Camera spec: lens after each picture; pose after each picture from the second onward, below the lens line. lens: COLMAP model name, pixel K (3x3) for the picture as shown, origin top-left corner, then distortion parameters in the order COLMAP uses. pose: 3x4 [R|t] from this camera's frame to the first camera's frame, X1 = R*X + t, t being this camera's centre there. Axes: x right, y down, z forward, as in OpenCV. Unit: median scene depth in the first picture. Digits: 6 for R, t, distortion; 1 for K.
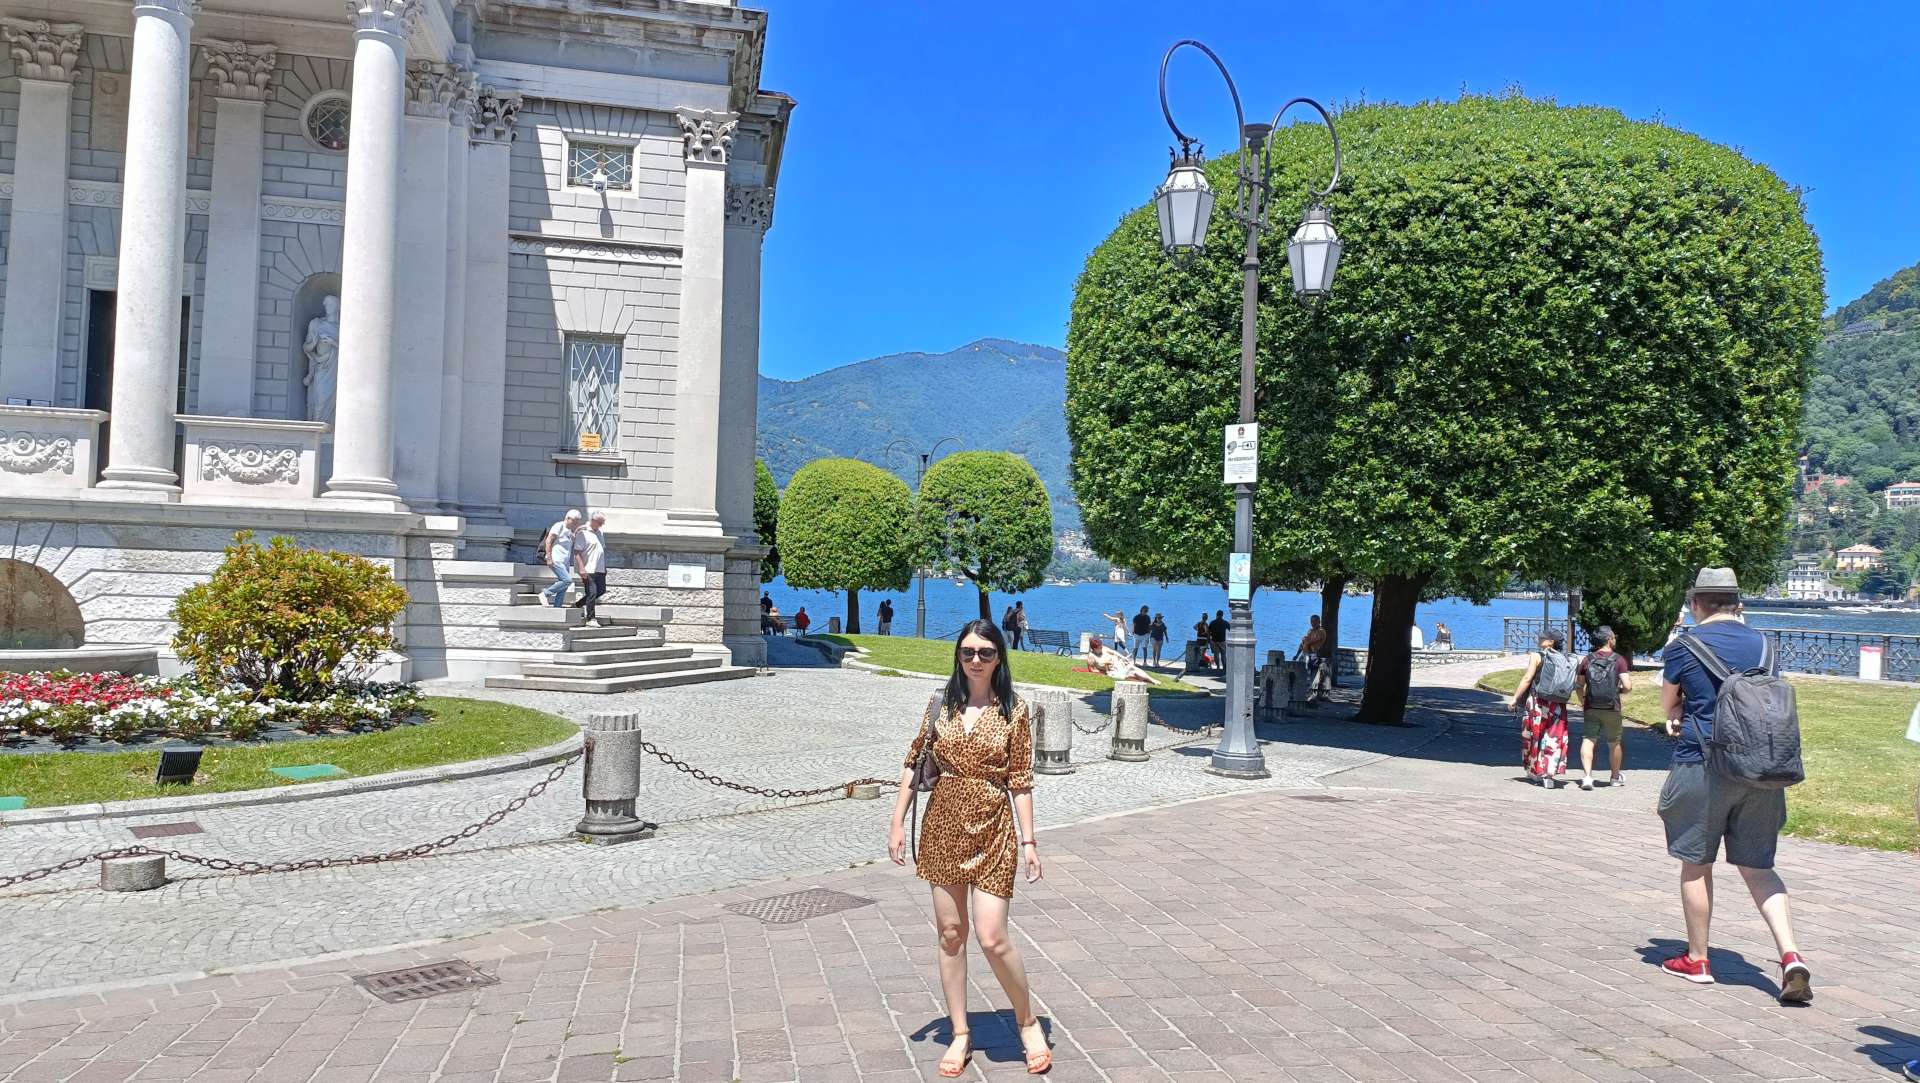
lens RADIAL K [[1446.3, 0, 967.0], [0, 1446.3, 544.7], [0, 0, 1]] dist [0.045411, -0.050987]
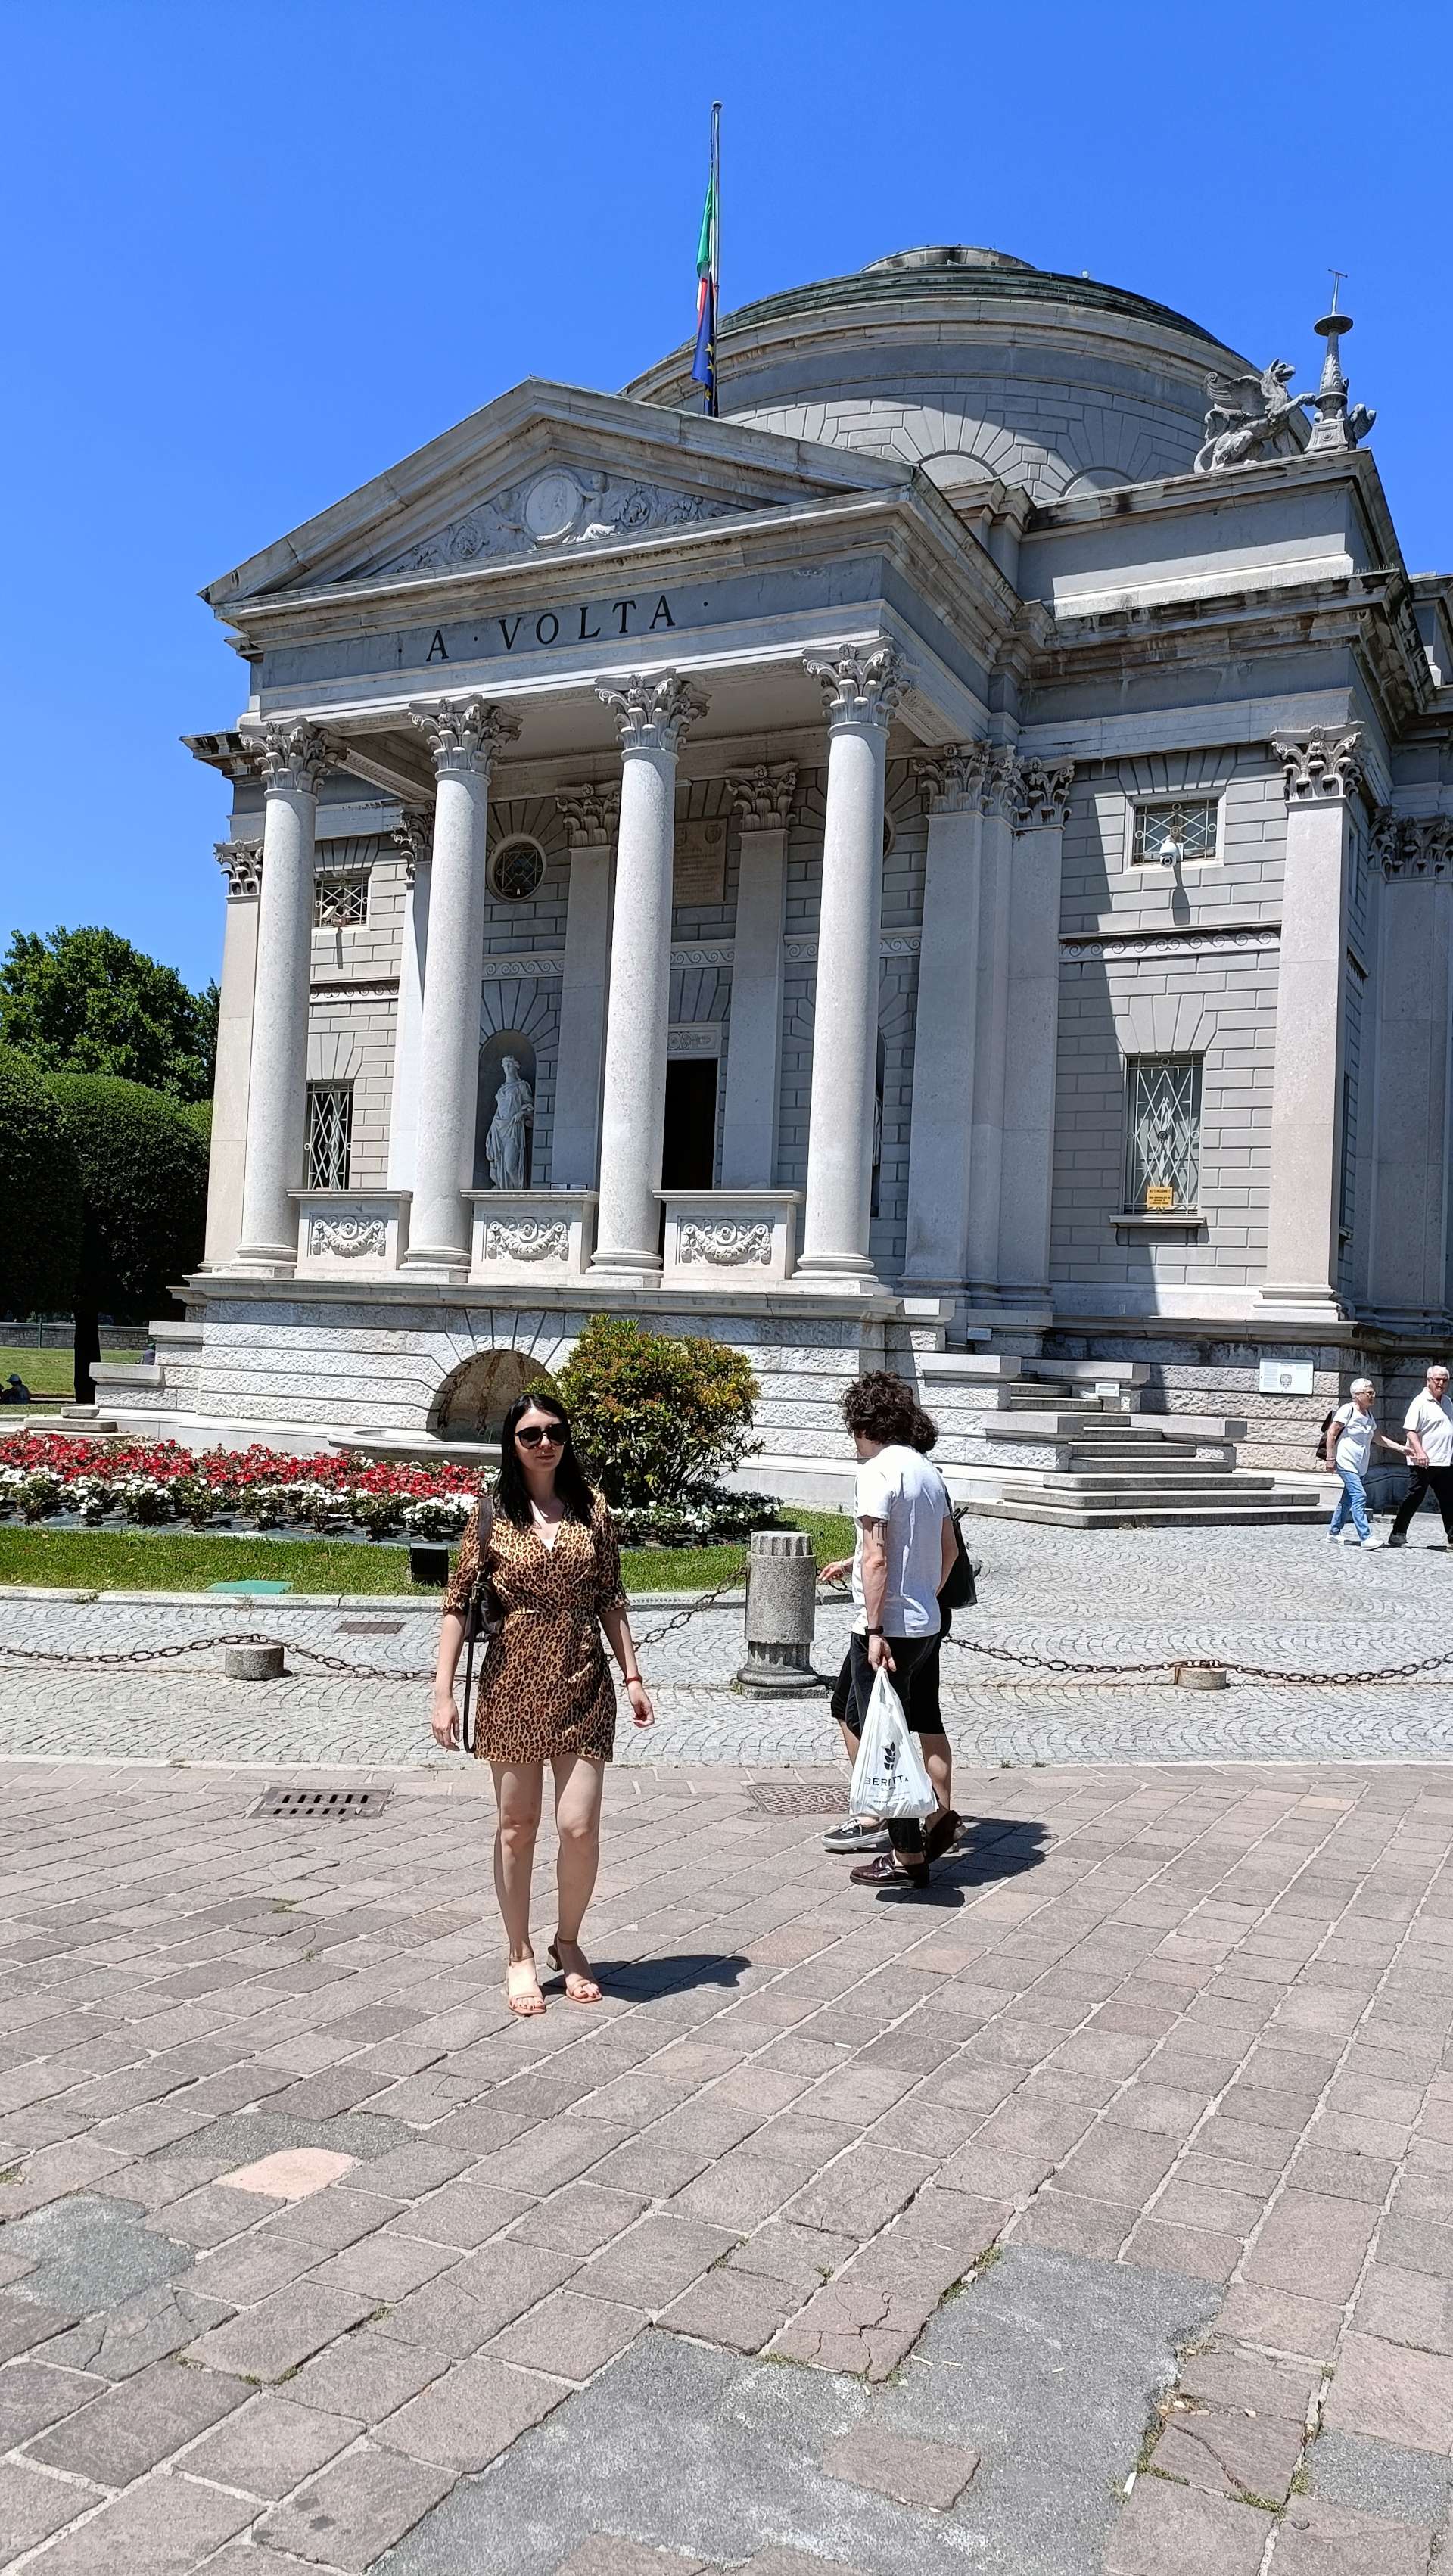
lens RADIAL K [[1940.4, 0, 729.4], [0, 1940.4, 1286.8], [0, 0, 1]] dist [0.045411, -0.050987]
pose [[0.773891, -0.022331, -0.632925, 0.208667], [0.002186, 0.999466, -0.032591, 0.007921], [0.633316, 0.023839, 0.773526, 0.080266]]
